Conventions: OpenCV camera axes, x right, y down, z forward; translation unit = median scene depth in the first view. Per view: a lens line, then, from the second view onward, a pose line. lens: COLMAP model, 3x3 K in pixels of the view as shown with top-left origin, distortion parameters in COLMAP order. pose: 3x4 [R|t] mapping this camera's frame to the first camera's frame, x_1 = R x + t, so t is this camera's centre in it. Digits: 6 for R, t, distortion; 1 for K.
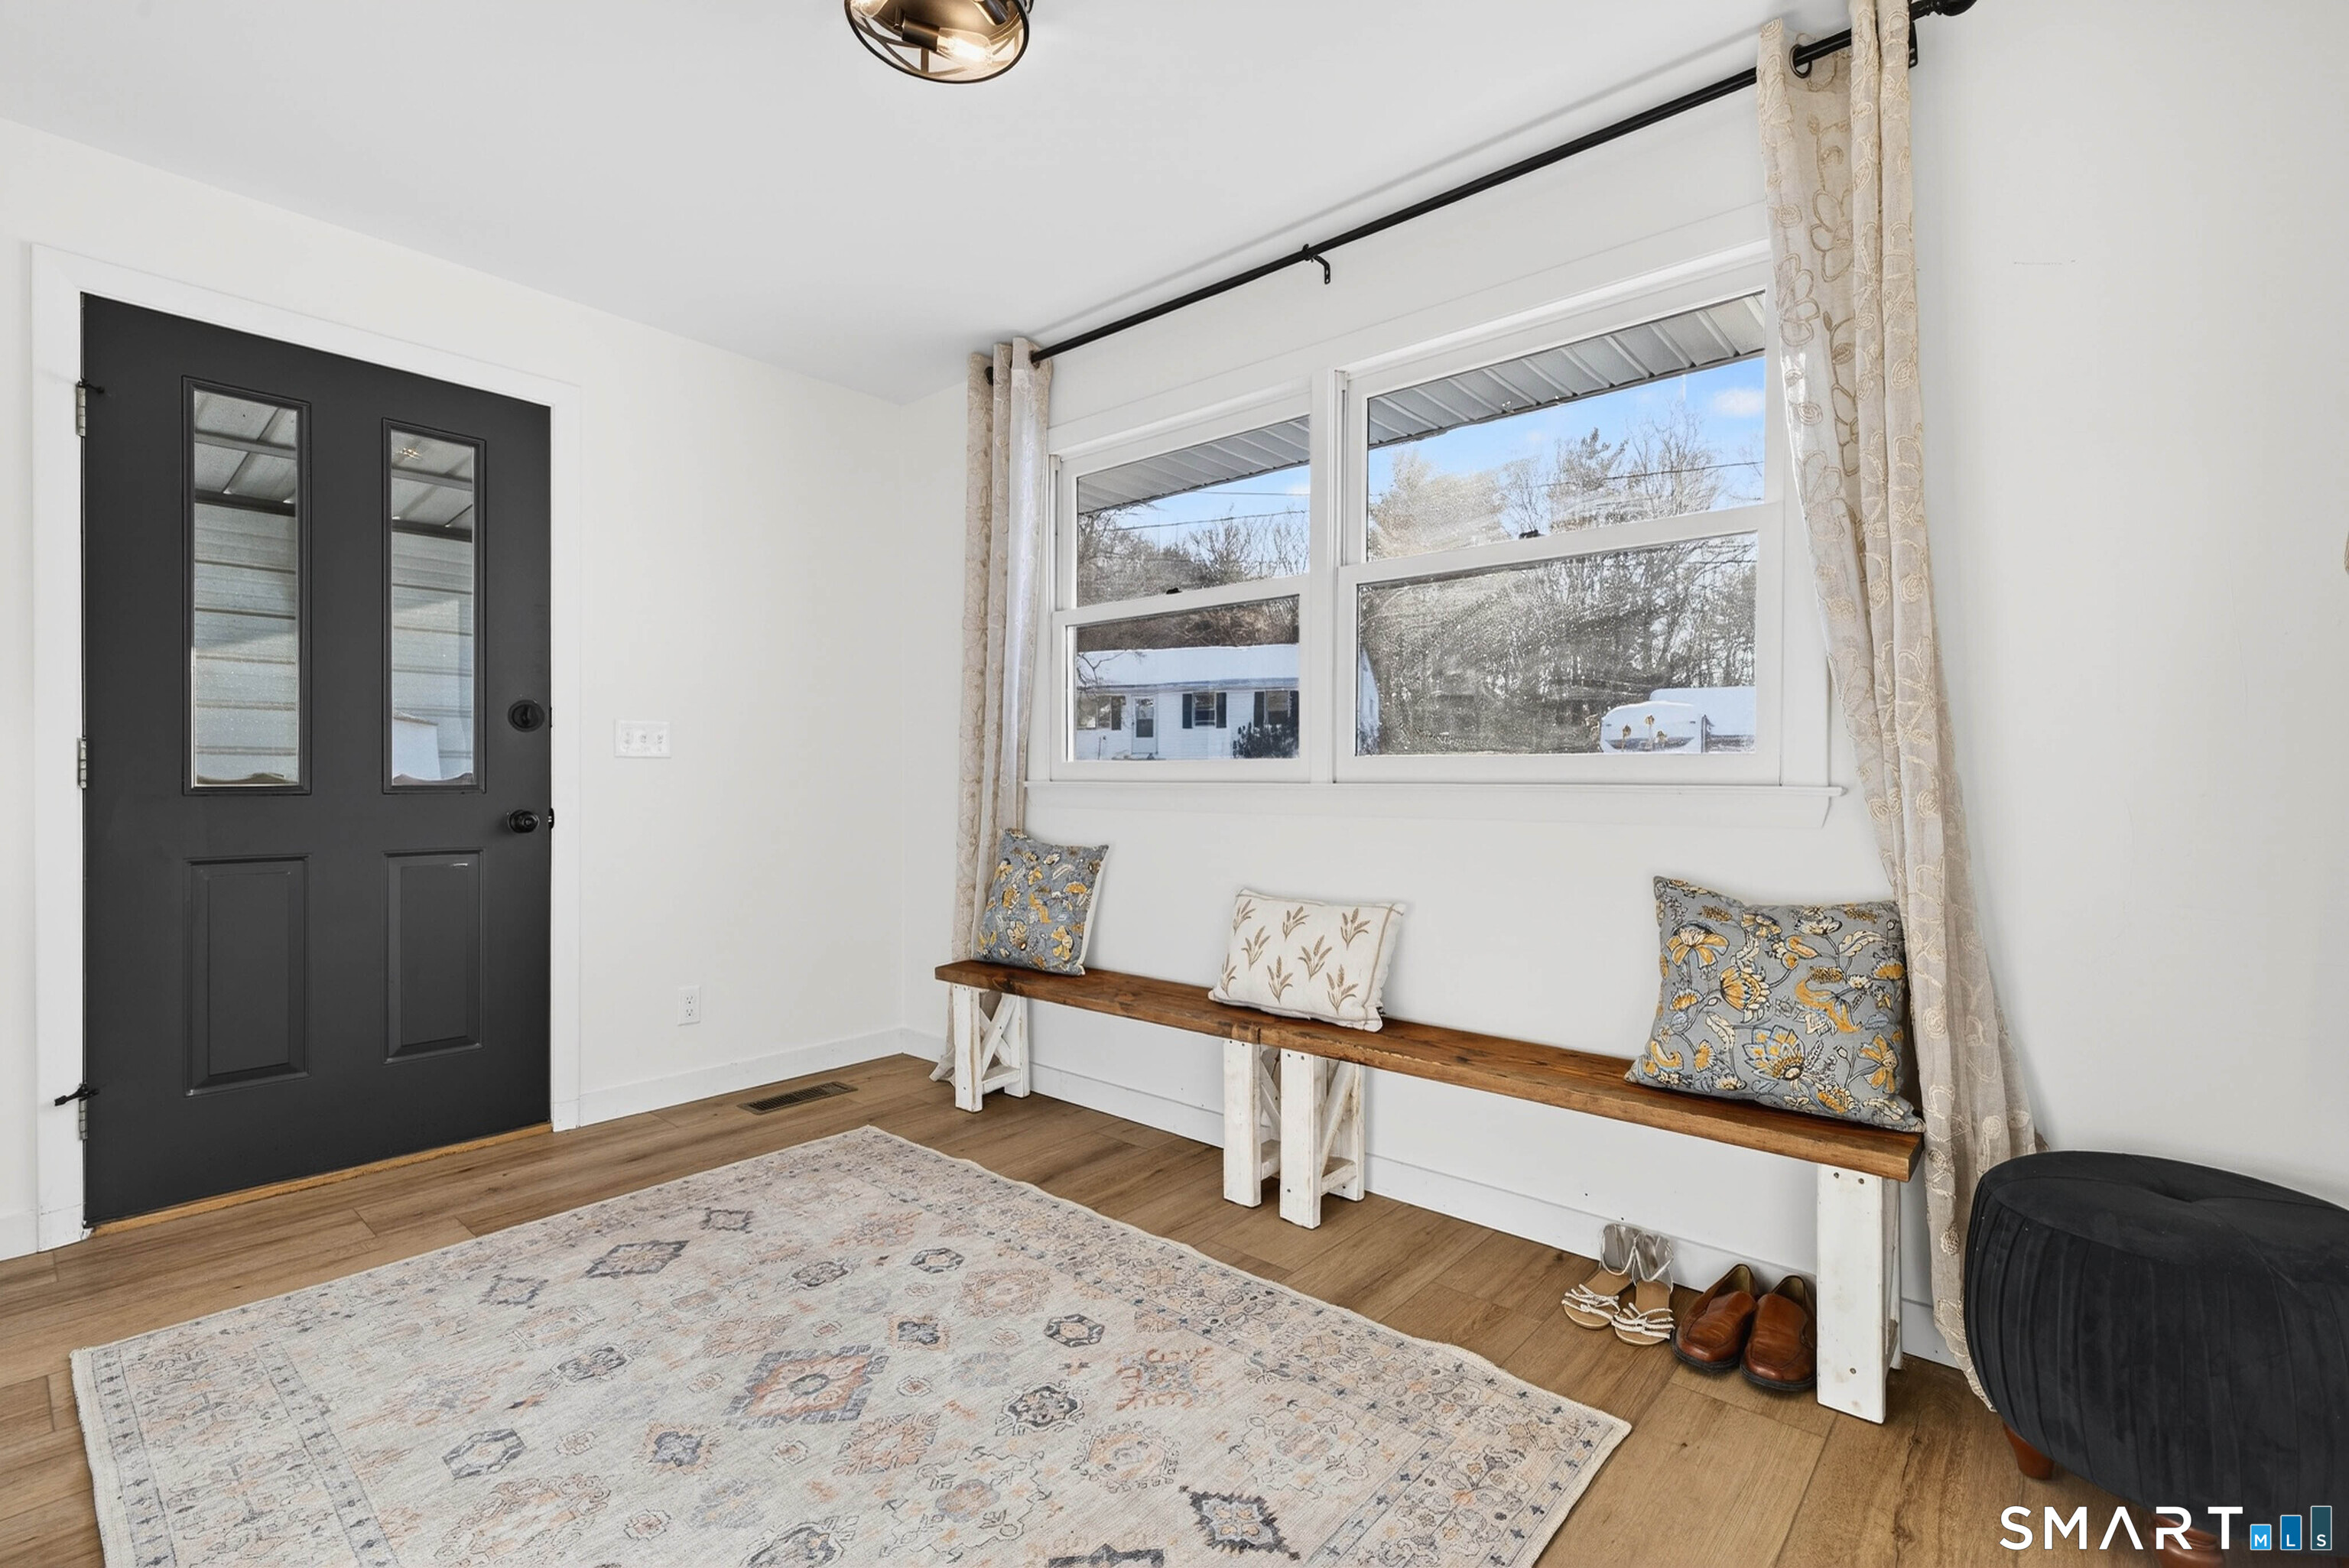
lens RADIAL K [[1144.0, 0, 1100.1], [0, 1144.0, 784.4], [0, 0, 1]] dist [0.002843, 0.000626]
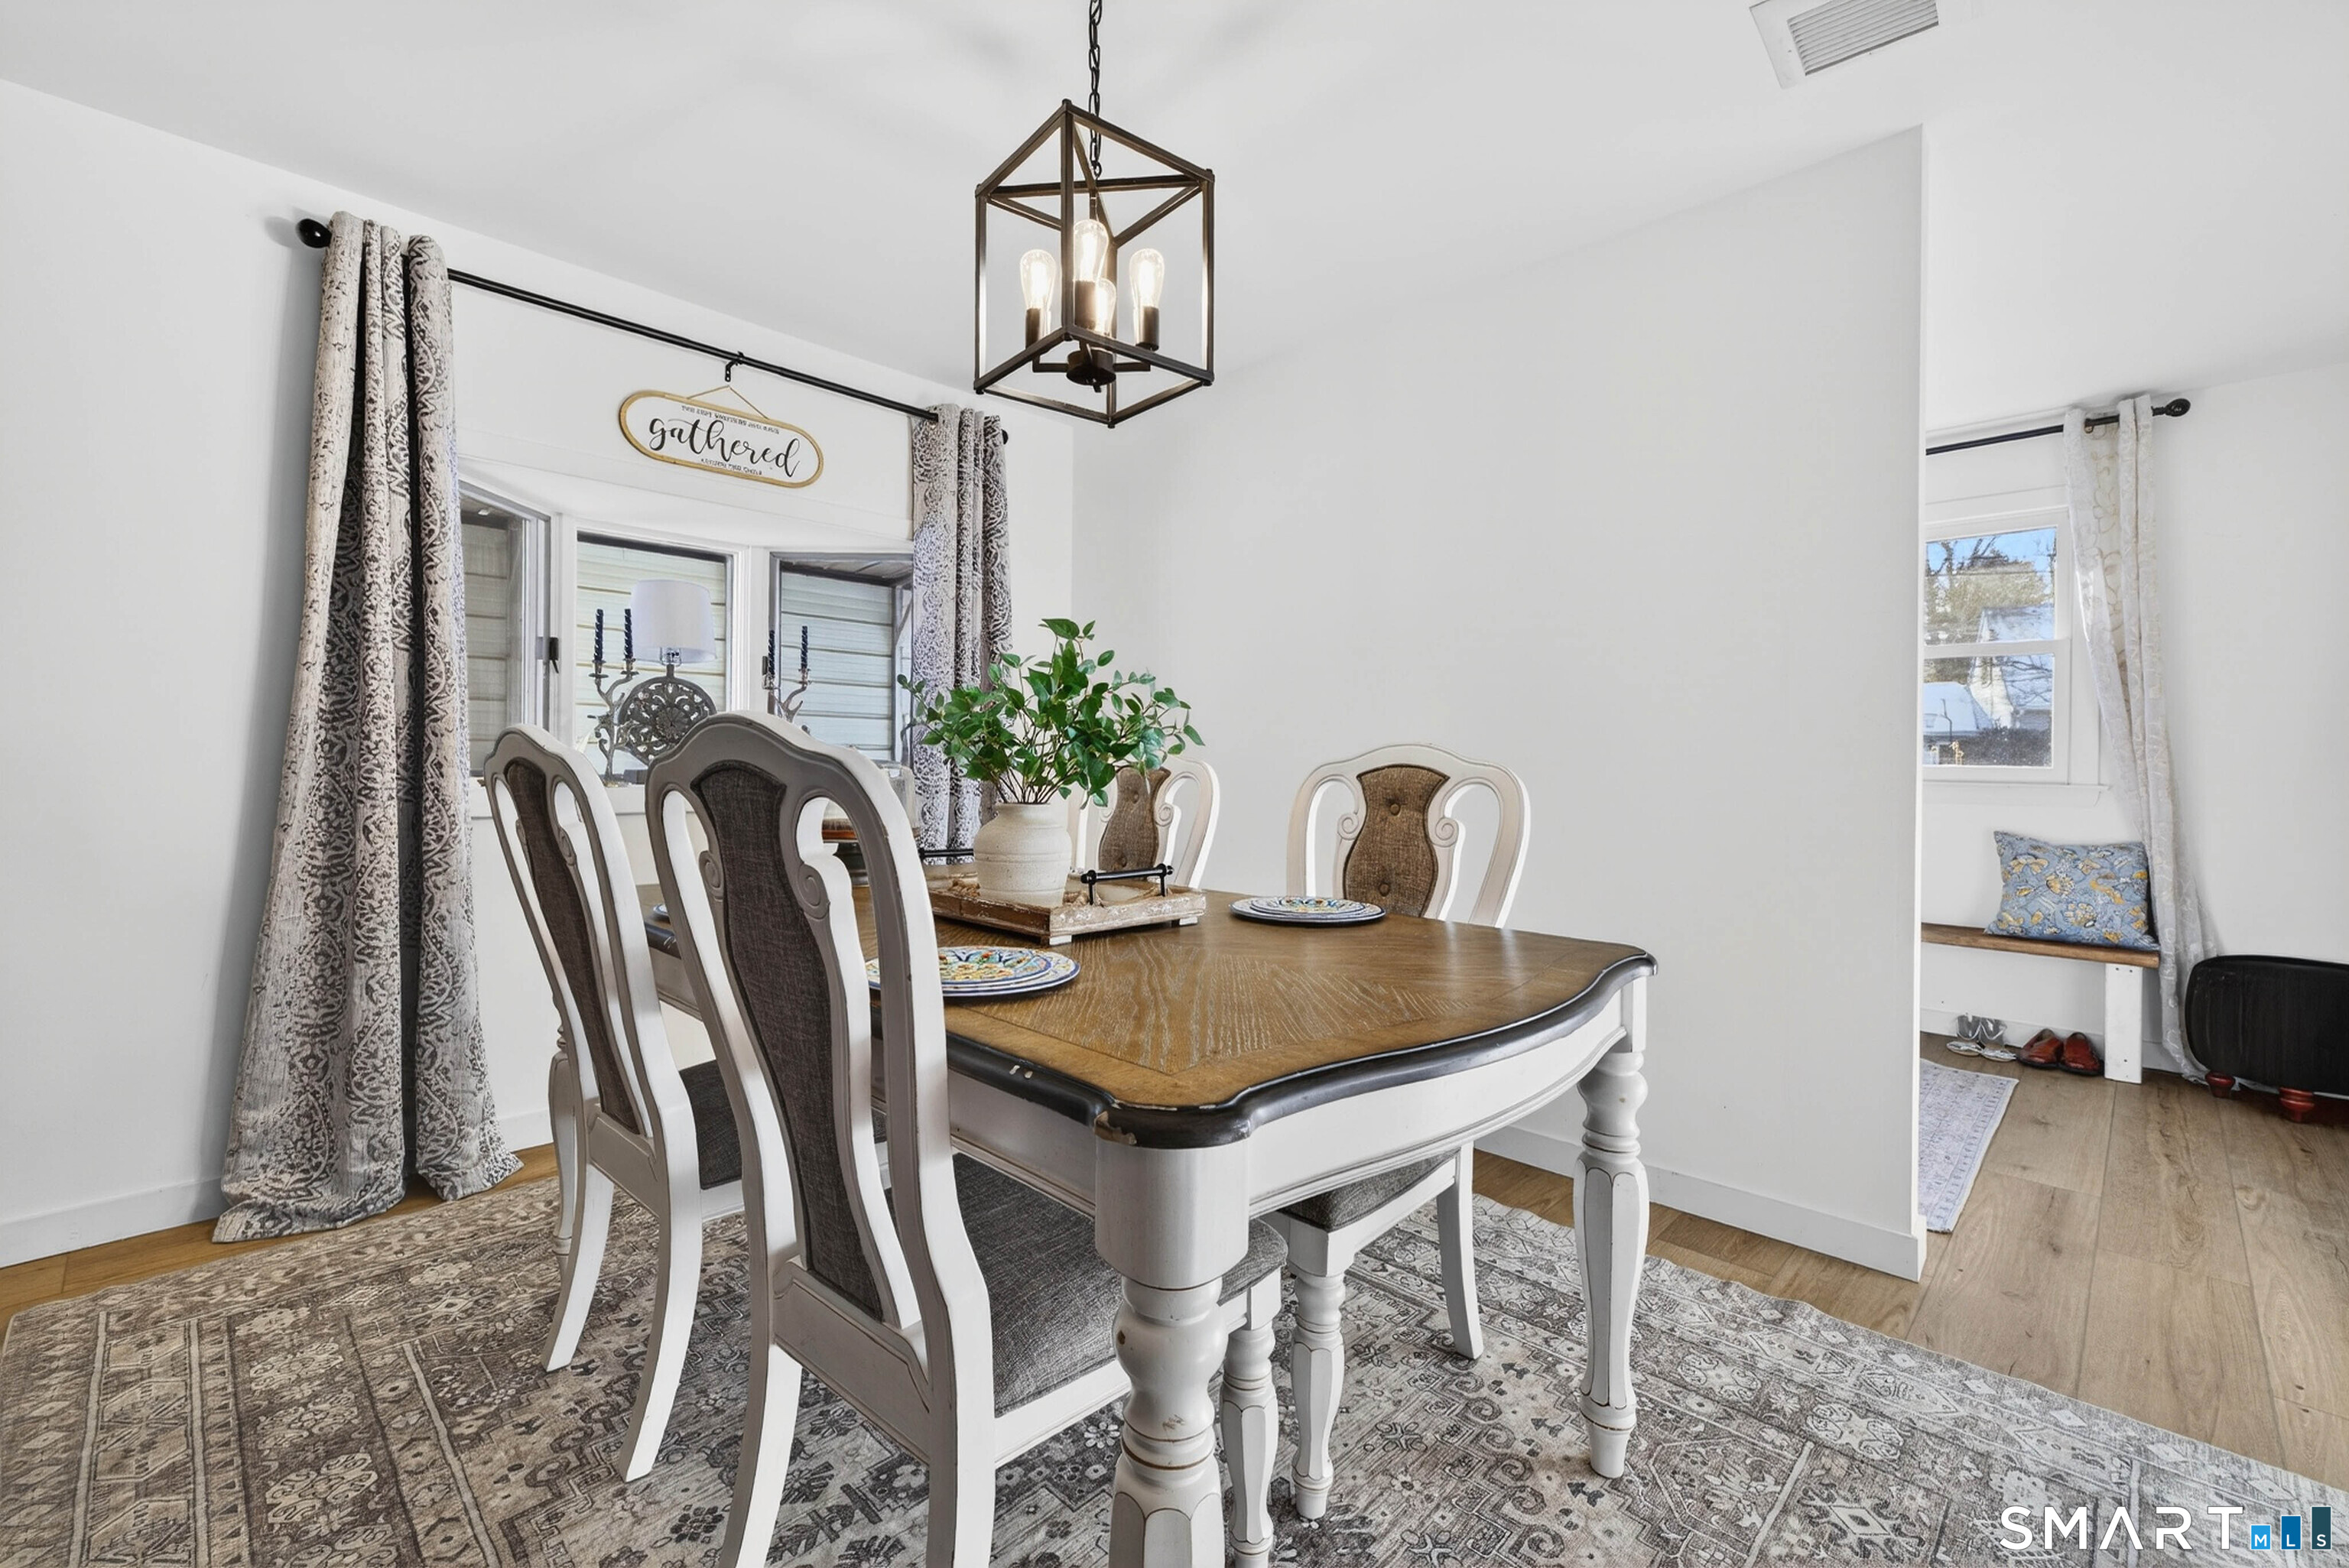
lens RADIAL K [[1007.1, 0, 1178.5], [0, 1007.1, 768.1], [0, 0, 1]] dist [0.003081, -0.001342]
pose [[0.997971, 0.009569, -0.062951, -0.926473], [-0.009748, 0.999949, -0.002536, -0.009025], [0.062923, 0.003144, 0.998013, -0.923710]]
